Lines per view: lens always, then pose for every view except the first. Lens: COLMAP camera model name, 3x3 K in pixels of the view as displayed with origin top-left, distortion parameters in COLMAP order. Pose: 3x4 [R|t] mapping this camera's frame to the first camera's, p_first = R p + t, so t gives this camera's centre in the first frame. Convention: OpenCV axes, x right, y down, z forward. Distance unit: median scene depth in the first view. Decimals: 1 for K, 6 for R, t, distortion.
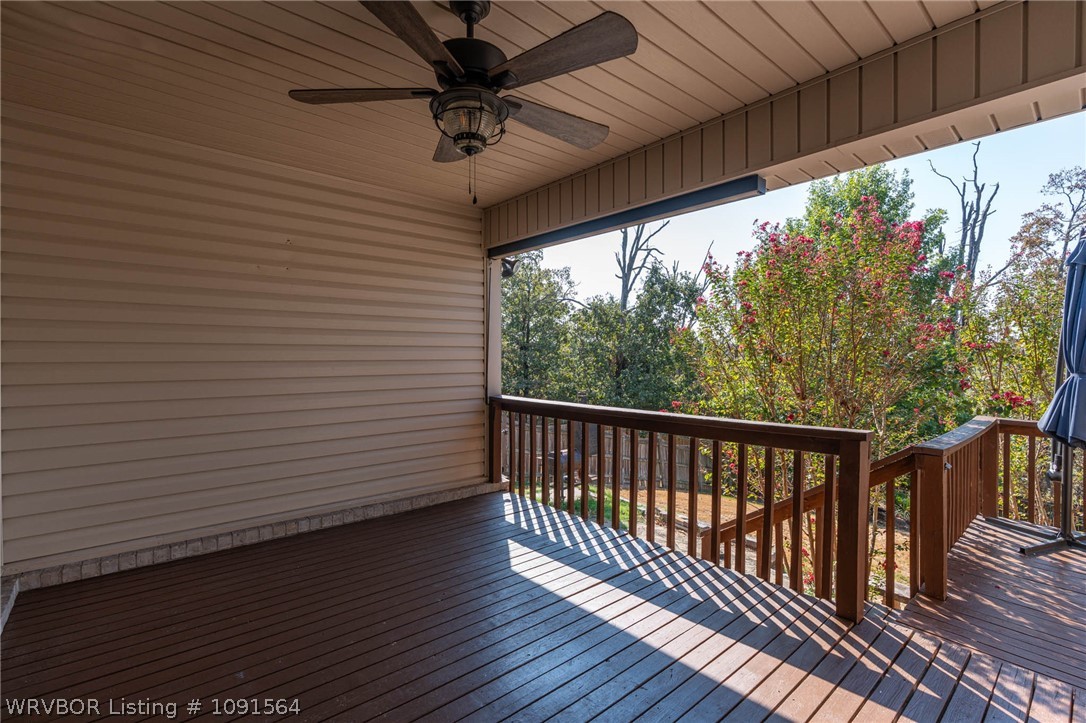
lens RADIAL K [[486.6, 0, 541.0], [0, 486.6, 362.0], [0, 0, 1]] dist [-0.004586, 0.000380]
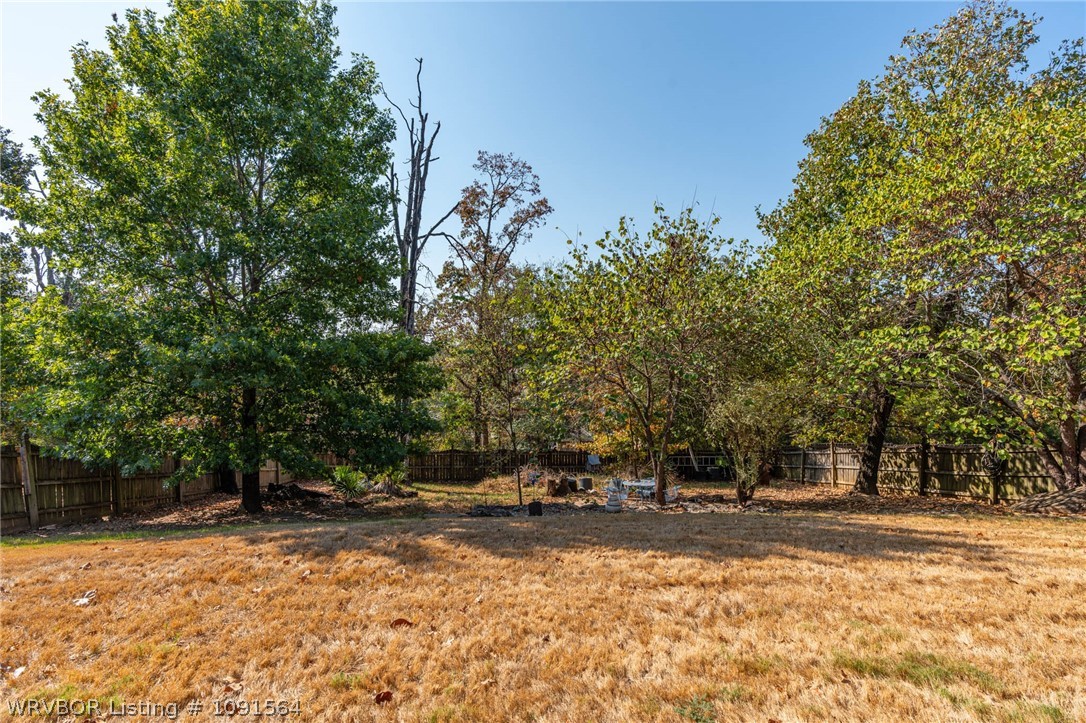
lens RADIAL K [[508.1, 0, 538.5], [0, 508.1, 364.1], [0, 0, 1]] dist [-0.001063, -0.004340]
pose [[0.607776, -0.015745, 0.793952, 0.221556], [0.011466, 0.999873, 0.011051, 0.076812], [-0.794026, 0.002387, 0.607879, 0.204160]]
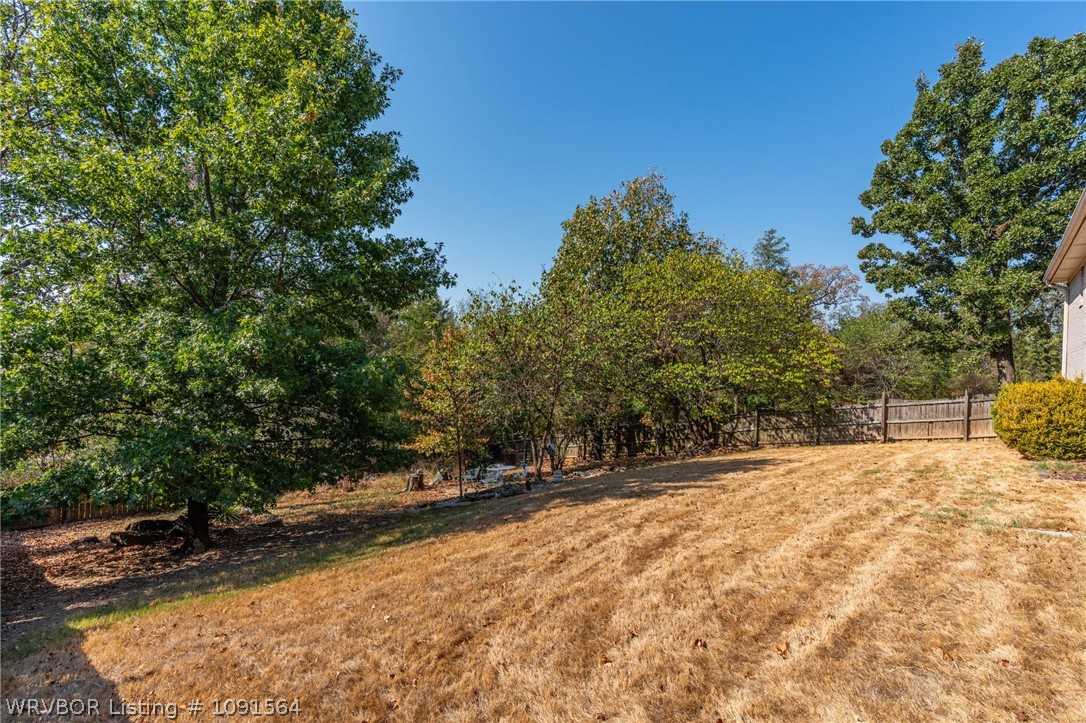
lens RADIAL K [[508.1, 0, 538.5], [0, 508.1, 364.1], [0, 0, 1]] dist [-0.001063, -0.004340]
pose [[-0.132235, -0.004175, 0.991210, 0.003684], [-0.025615, 0.999672, 0.000793, 0.062476], [-0.990887, -0.025285, -0.132298, 0.502721]]
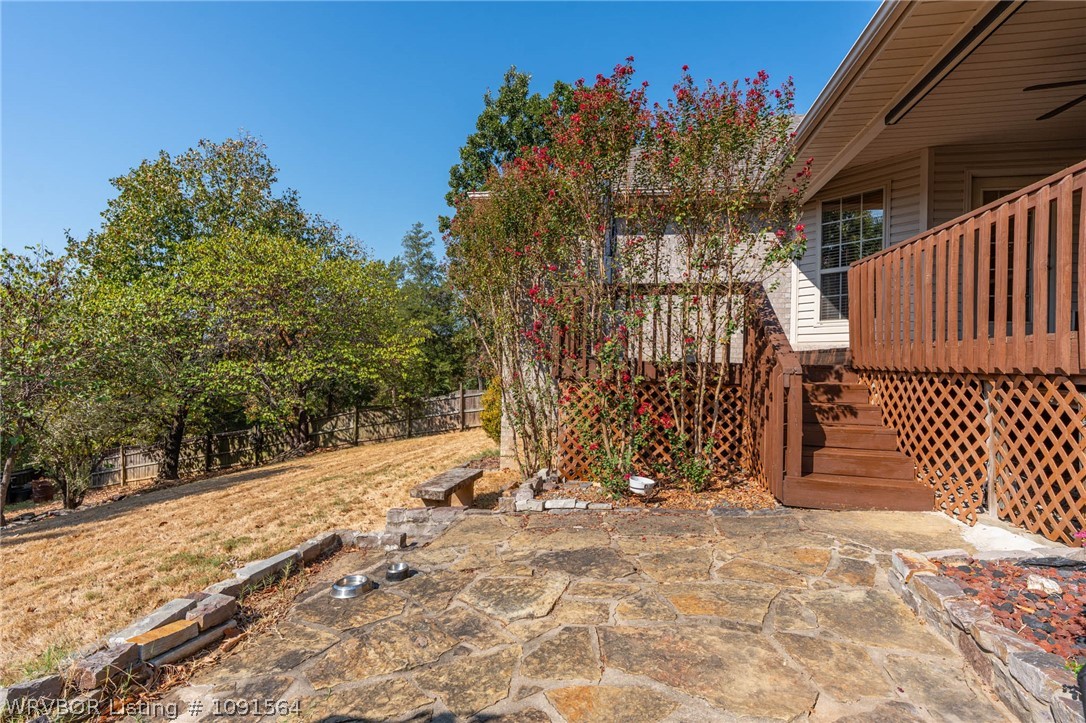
lens RADIAL K [[508.1, 0, 538.5], [0, 508.1, 364.1], [0, 0, 1]] dist [-0.001063, -0.004340]
pose [[-0.627032, -0.015127, 0.778847, -0.018699], [-0.010175, 0.999885, 0.011228, 0.051231], [-0.778927, -0.000884, -0.627114, 0.309547]]
